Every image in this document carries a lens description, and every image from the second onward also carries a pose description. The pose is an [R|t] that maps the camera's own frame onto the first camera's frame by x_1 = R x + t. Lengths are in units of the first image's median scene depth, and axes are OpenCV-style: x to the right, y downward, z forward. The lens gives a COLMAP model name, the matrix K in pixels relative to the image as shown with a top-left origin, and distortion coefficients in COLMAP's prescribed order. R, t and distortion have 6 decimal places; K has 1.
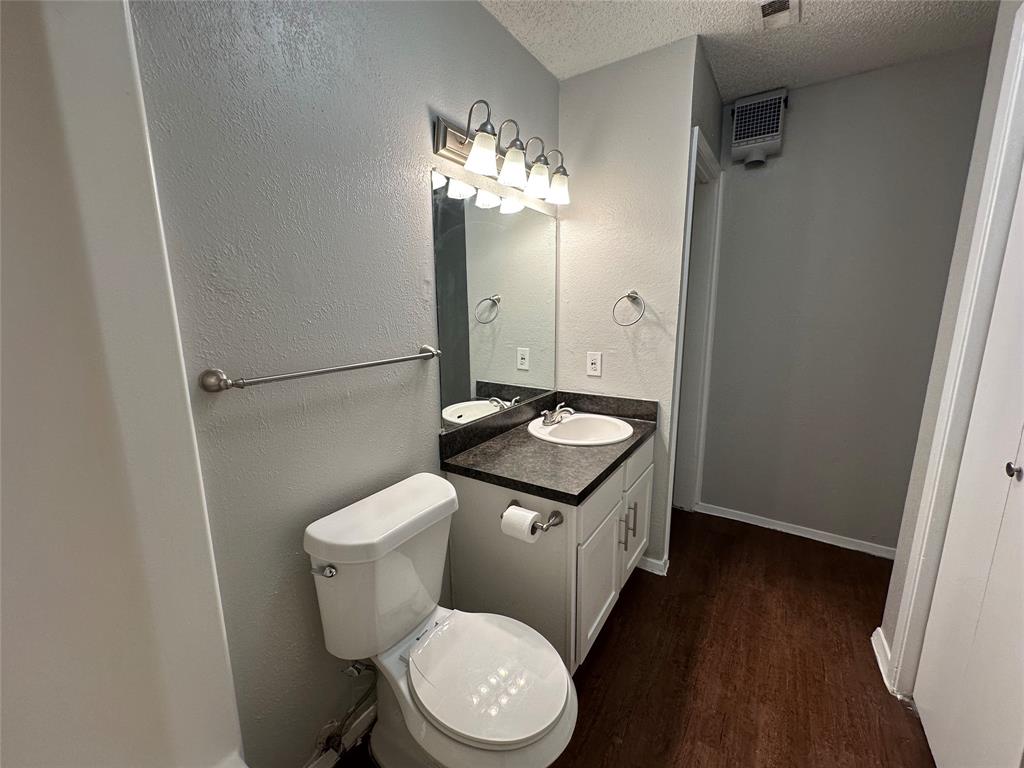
lens RADIAL K [[408.4, 0, 511.3], [0, 408.4, 382.1], [0, 0, 1]] dist [-0.001200, -0.000149]
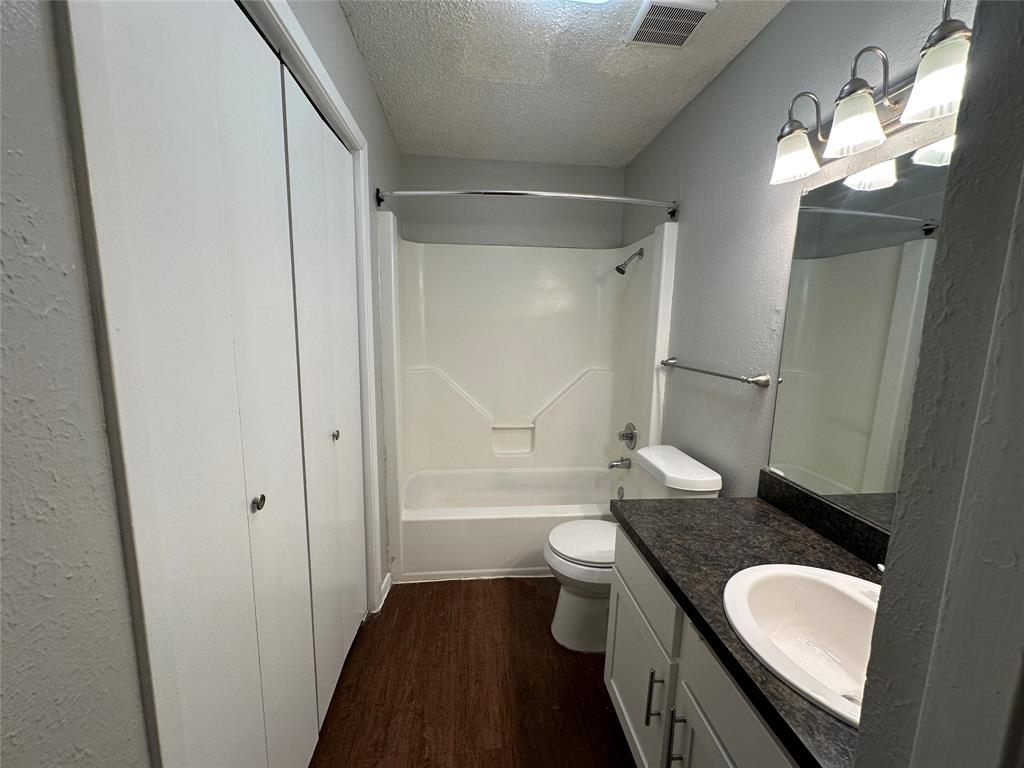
lens RADIAL K [[408.4, 0, 511.3], [0, 408.4, 382.1], [0, 0, 1]] dist [-0.001200, -0.000149]
pose [[-0.773246, 0.083733, -0.628553, 0.885237], [-0.129408, 0.949544, 0.285692, -0.267887], [0.620761, 0.302250, -0.723396, 1.299635]]
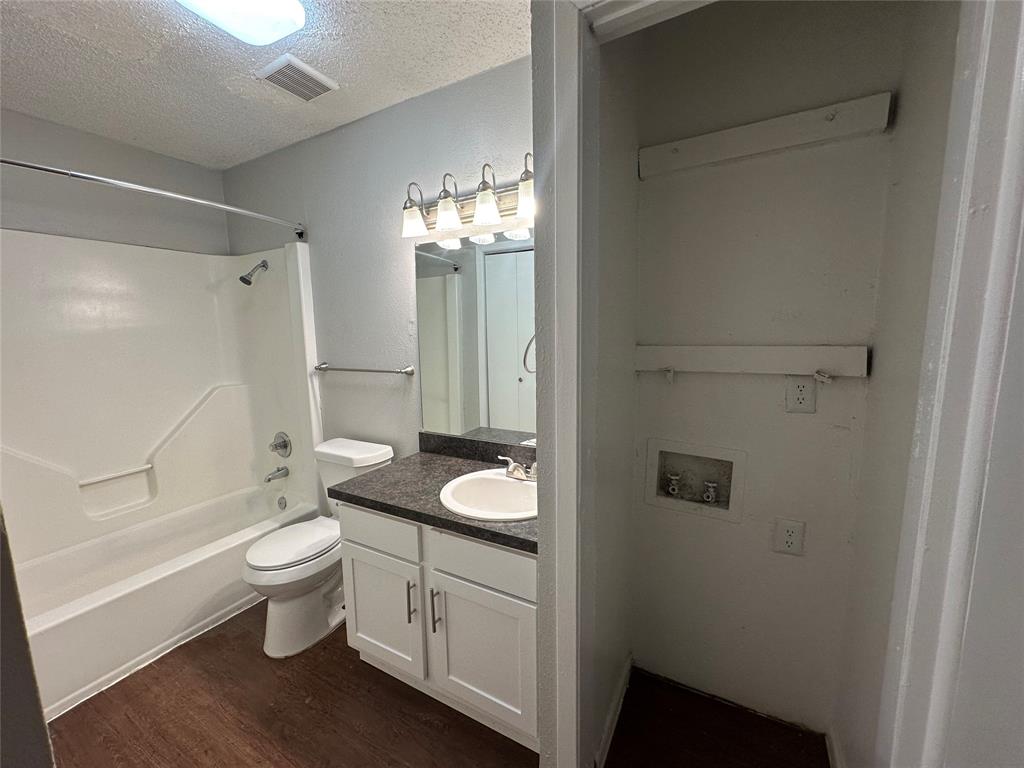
lens RADIAL K [[408.4, 0, 511.3], [0, 408.4, 382.1], [0, 0, 1]] dist [-0.001200, -0.000149]
pose [[0.085283, 0.137179, -0.986868, 1.214095], [-0.163113, 0.979036, 0.121994, -0.258173], [0.982914, 0.150567, 0.105871, 1.164436]]
